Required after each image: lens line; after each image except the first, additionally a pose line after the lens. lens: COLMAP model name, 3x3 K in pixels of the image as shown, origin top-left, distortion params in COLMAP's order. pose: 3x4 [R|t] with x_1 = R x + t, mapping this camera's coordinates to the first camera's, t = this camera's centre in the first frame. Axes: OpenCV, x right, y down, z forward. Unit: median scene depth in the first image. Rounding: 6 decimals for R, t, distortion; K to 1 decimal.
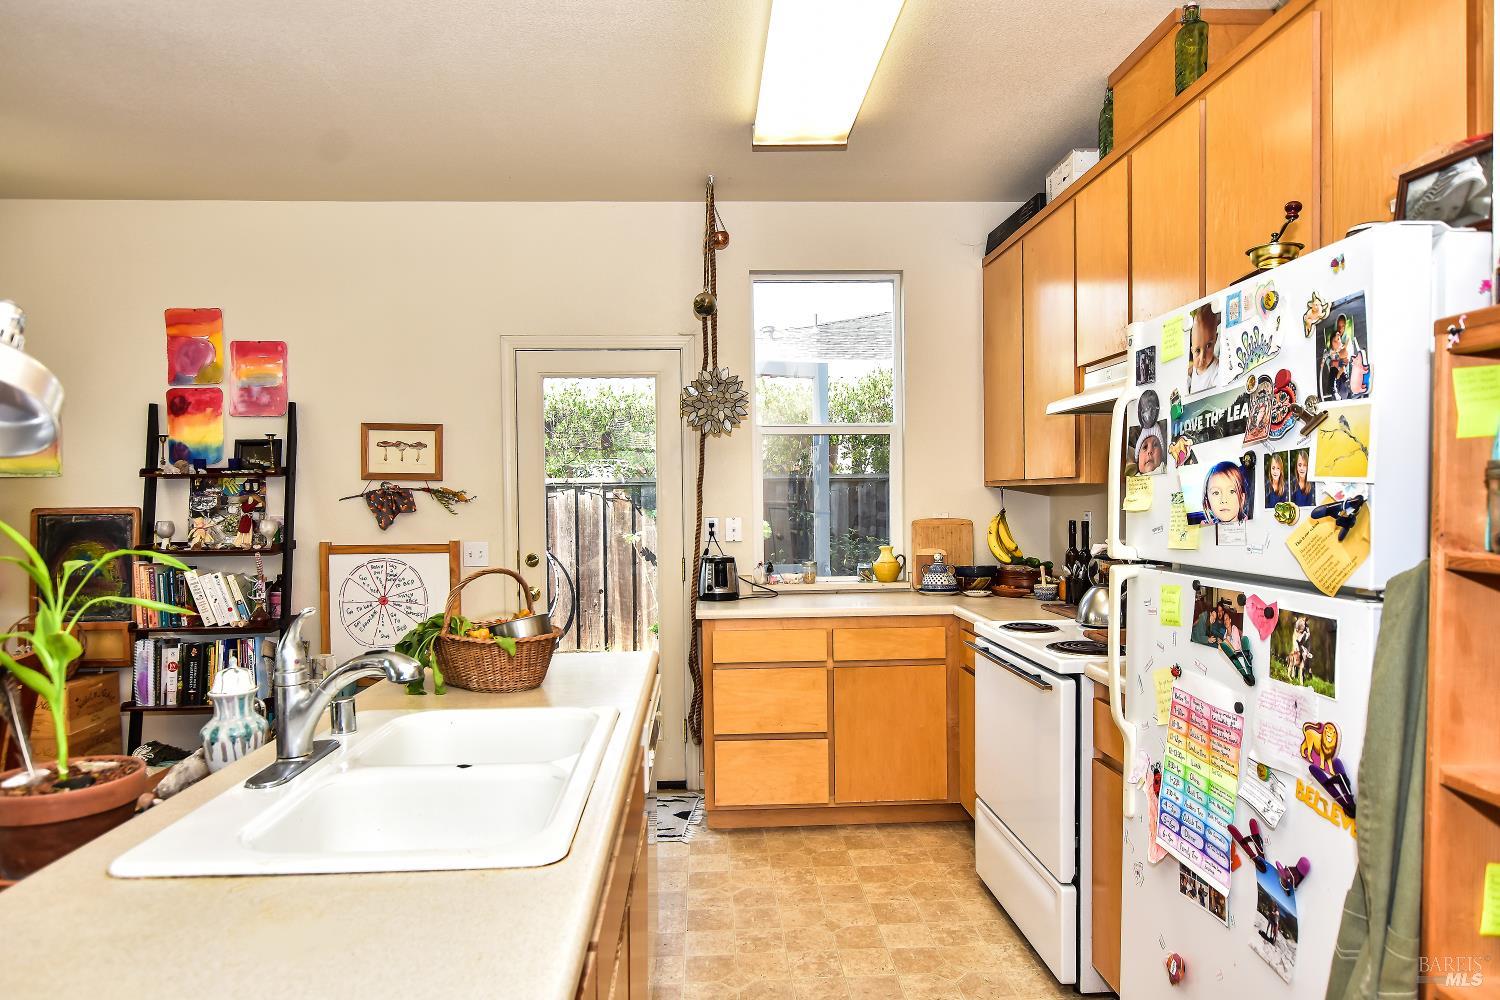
lens RADIAL K [[908.0, 0, 734.4], [0, 908.0, 517.3], [0, 0, 1]] dist [0.001657, 0.000485]
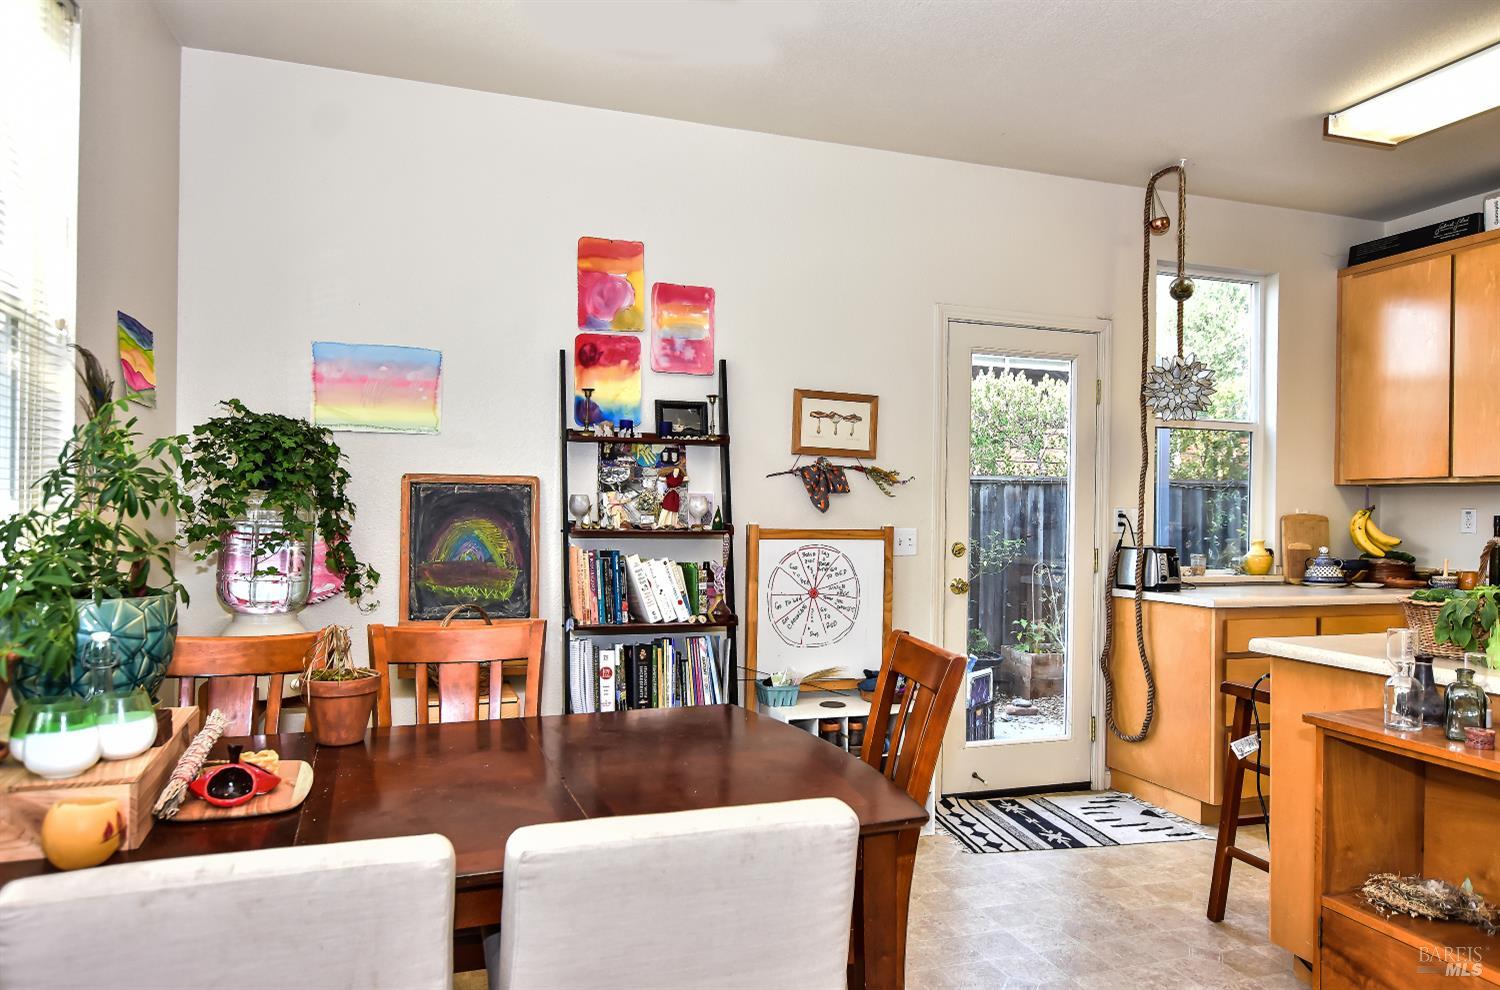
lens RADIAL K [[930.2, 0, 745.0], [0, 930.2, 512.6], [0, 0, 1]] dist [-0.009029, 0.000801]
pose [[0.961396, 0.022788, 0.274224, -0.706158], [-0.017167, 0.999591, -0.022881, 0.036372], [-0.274633, 0.017290, 0.961394, 0.158050]]
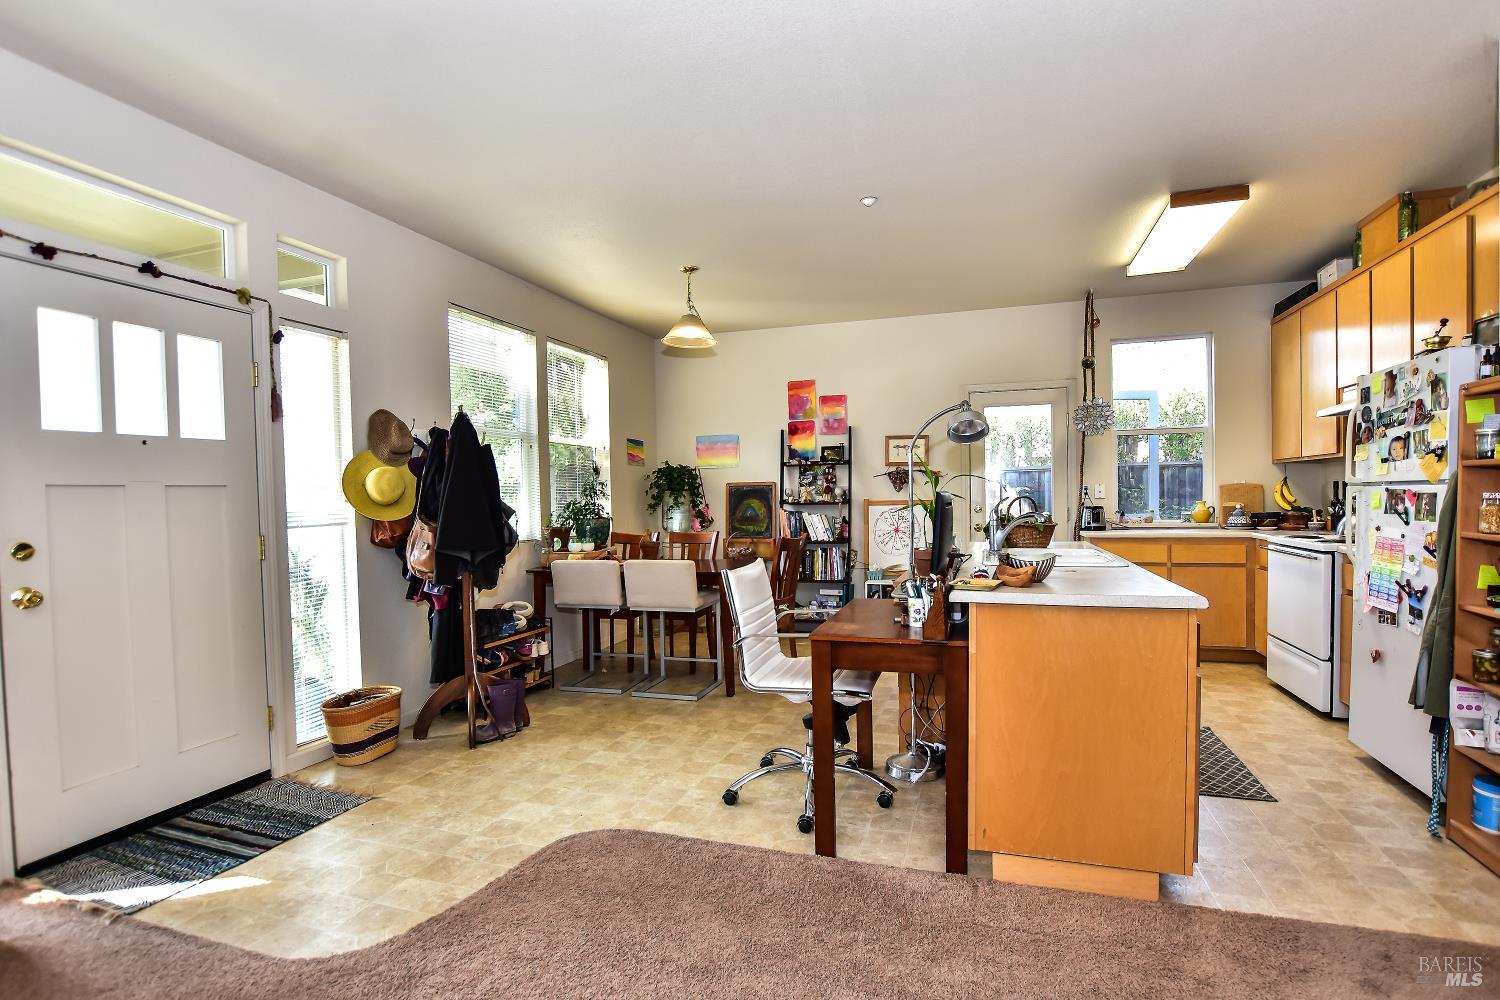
lens RADIAL K [[712.5, 0, 756.4], [0, 712.5, 514.7], [0, 0, 1]] dist [-0.024176, 0.001030]
pose [[0.939359, 0.002443, -0.342927, -0.156498], [0.000512, 0.999964, 0.008525, 0.047858], [0.342936, -0.008183, 0.939323, -0.487591]]
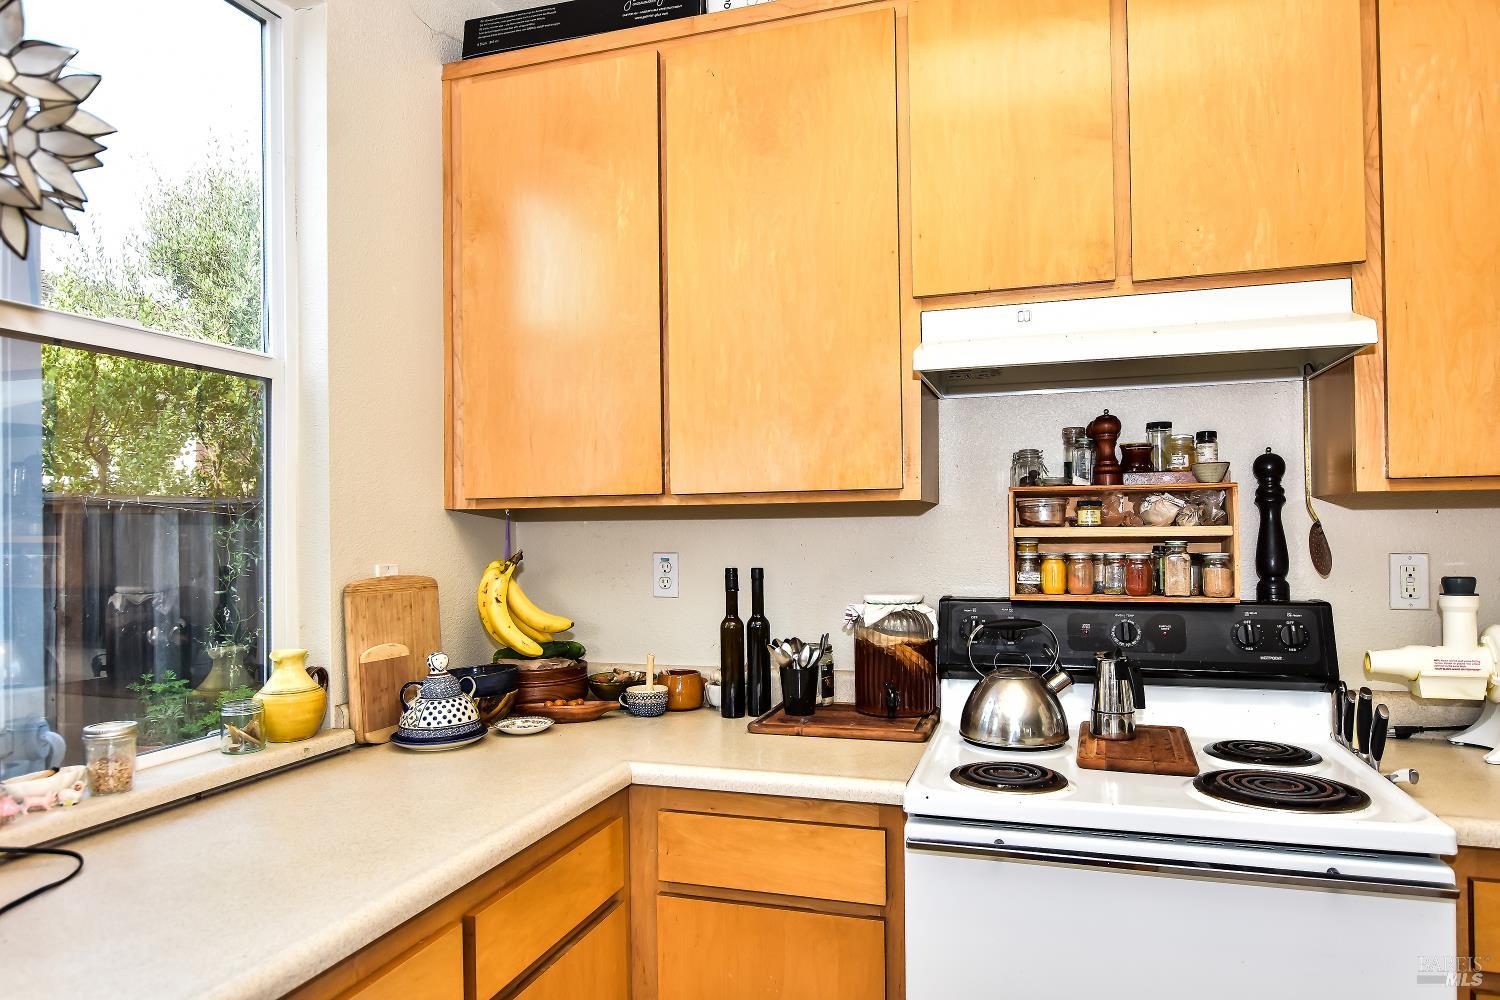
lens RADIAL K [[908.0, 0, 734.4], [0, 908.0, 517.3], [0, 0, 1]] dist [0.001657, 0.000485]
pose [[0.339250, 0.016185, 0.940557, -0.156525], [0.031582, 0.999092, -0.028583, -0.010502], [-0.940166, 0.039402, 0.338431, 0.700359]]
